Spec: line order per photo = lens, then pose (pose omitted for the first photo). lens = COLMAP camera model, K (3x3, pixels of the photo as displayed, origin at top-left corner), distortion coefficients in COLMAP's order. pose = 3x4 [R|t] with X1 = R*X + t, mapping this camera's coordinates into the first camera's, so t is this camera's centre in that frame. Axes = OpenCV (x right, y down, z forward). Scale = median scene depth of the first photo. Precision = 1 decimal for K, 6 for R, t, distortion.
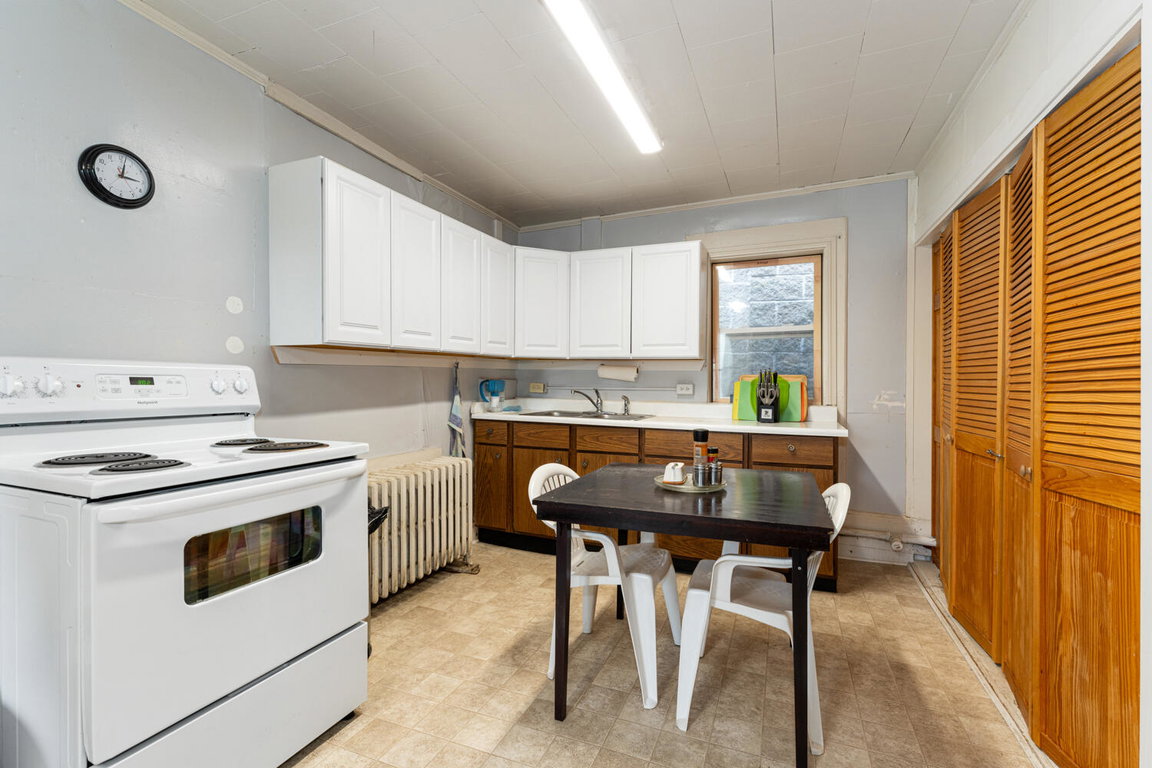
lens RADIAL K [[488.0, 0, 602.4], [0, 488.0, 385.4], [0, 0, 1]] dist [-0.002678, 0.001434]
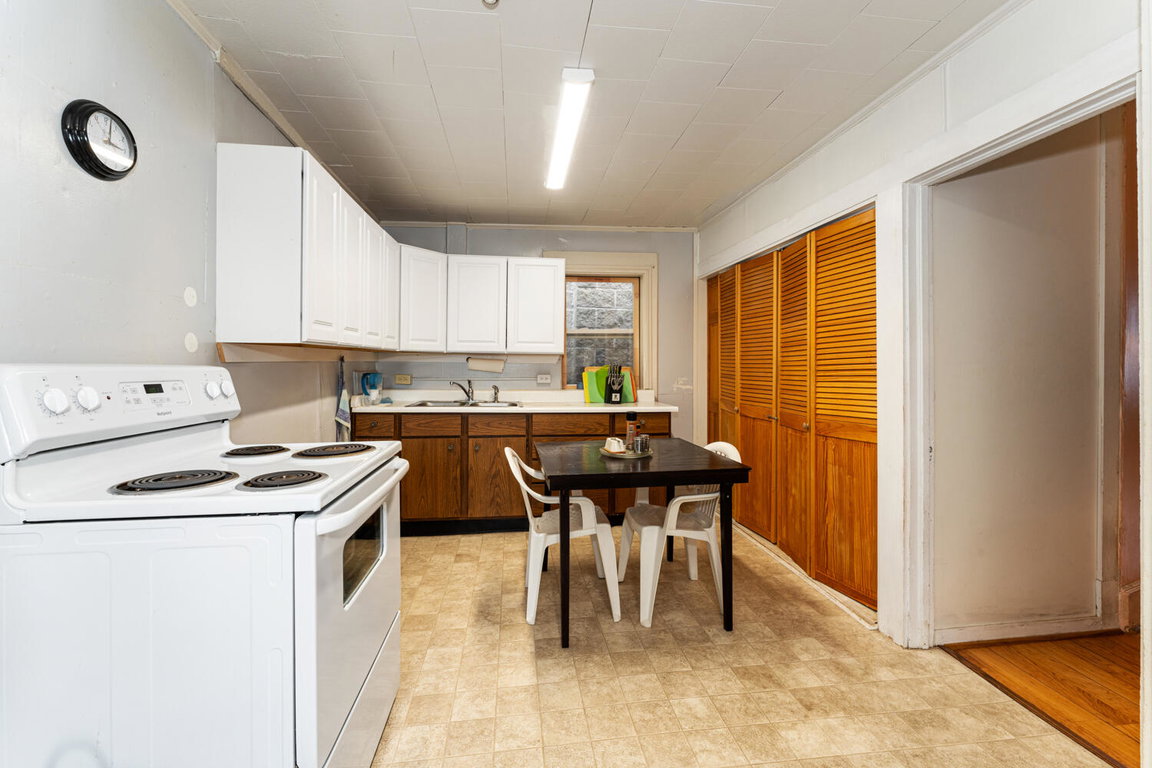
lens RADIAL K [[465.5, 0, 563.9], [0, 465.5, 366.7], [0, 0, 1]] dist [0.001733, -0.000279]
pose [[0.877872, -0.005223, 0.478866, -0.559888], [0.006826, 0.999975, -0.001607, -0.032990], [-0.478846, 0.004679, 0.877886, -0.052349]]
